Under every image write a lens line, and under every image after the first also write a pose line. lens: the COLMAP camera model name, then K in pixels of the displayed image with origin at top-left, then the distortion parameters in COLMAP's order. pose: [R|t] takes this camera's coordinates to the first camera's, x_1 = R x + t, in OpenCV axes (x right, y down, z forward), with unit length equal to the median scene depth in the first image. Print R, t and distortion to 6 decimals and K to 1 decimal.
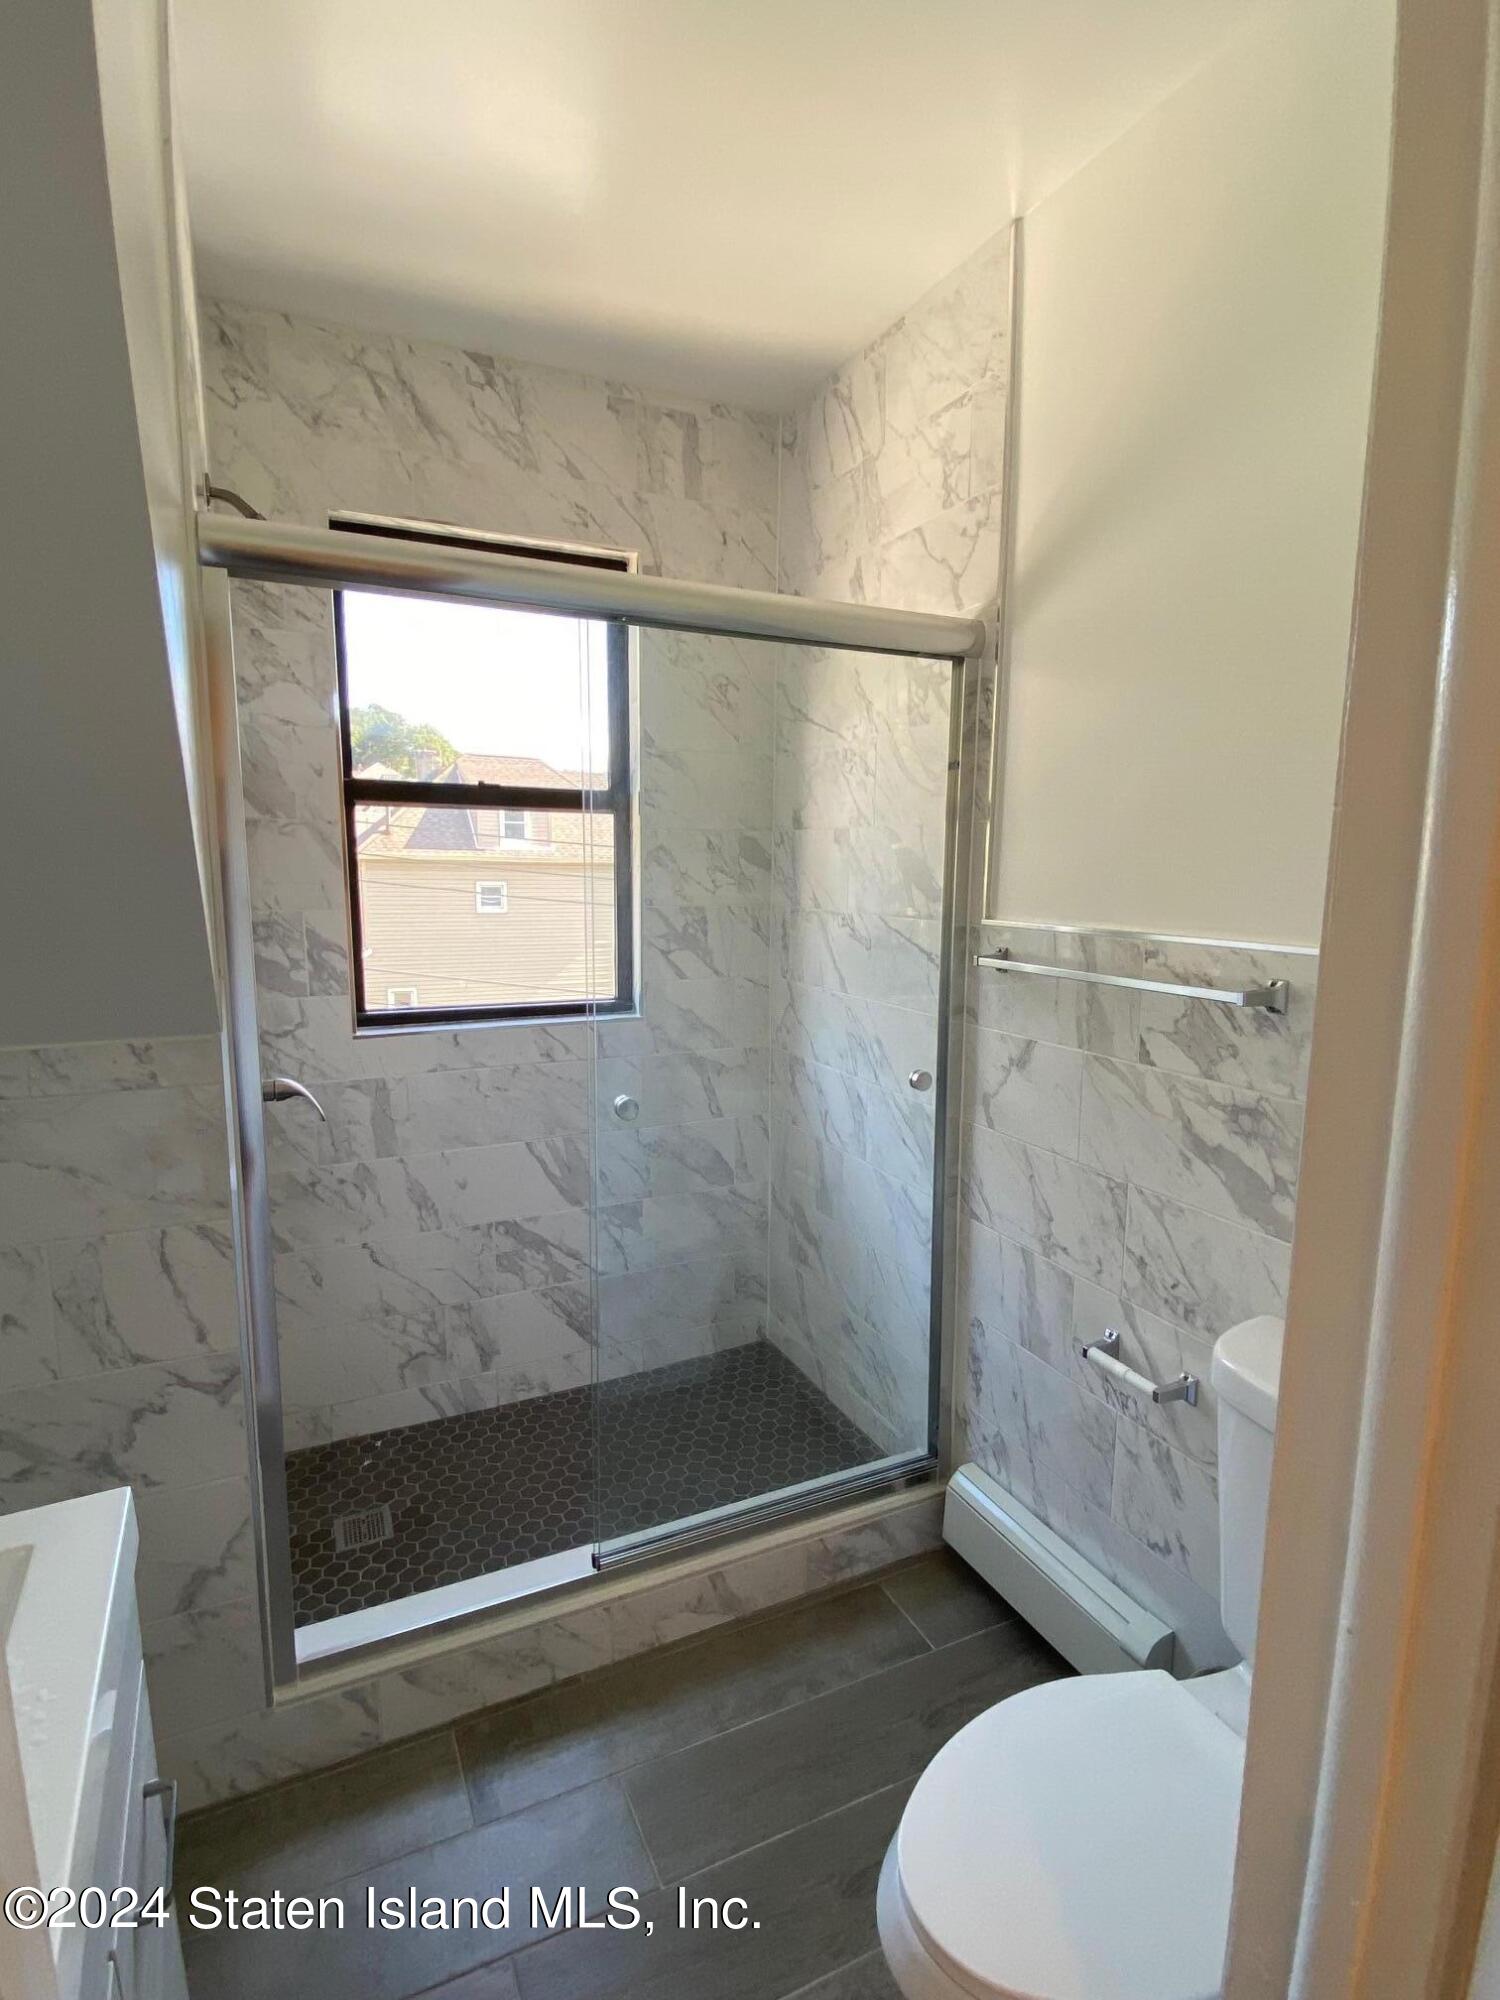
lens RADIAL K [[1008.6, 0, 753.0], [0, 1008.6, 1000.9], [0, 0, 1]] dist [-0.001333, -0.000032]
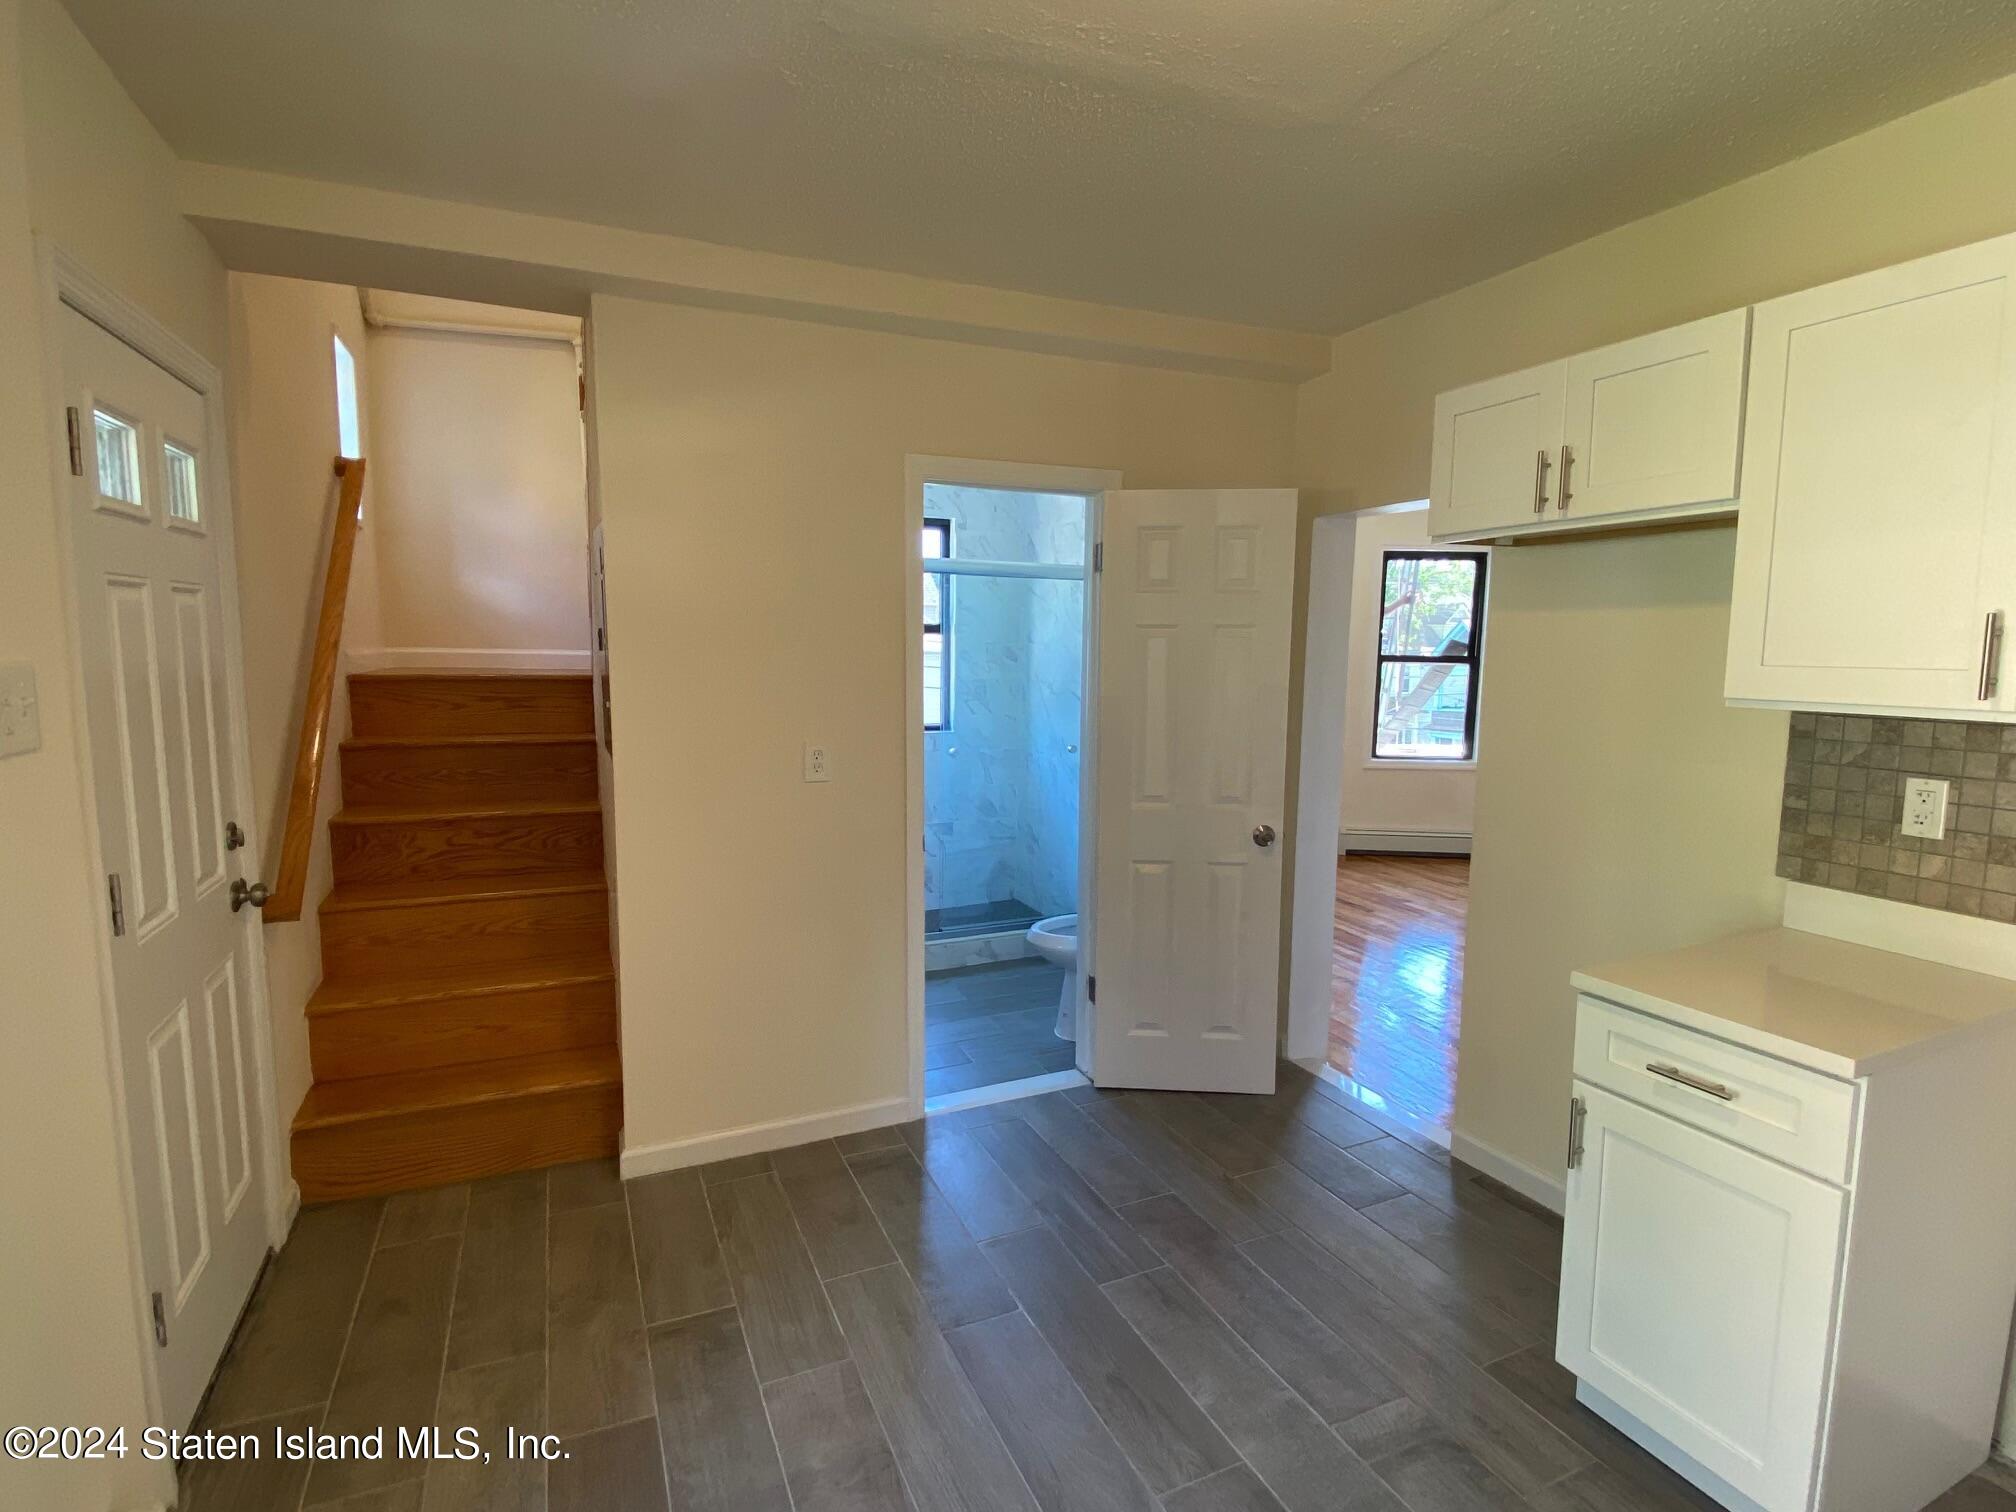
lens RADIAL K [[1007.2, 0, 1002.6], [0, 1007.2, 759.5], [0, 0, 1]] dist [-0.032666, -0.001193]
pose [[0.999459, 0.007586, -0.032009, 0.054780], [-0.008602, 0.999460, -0.031715, 0.136161], [0.031751, 0.031973, 0.998984, -1.060754]]
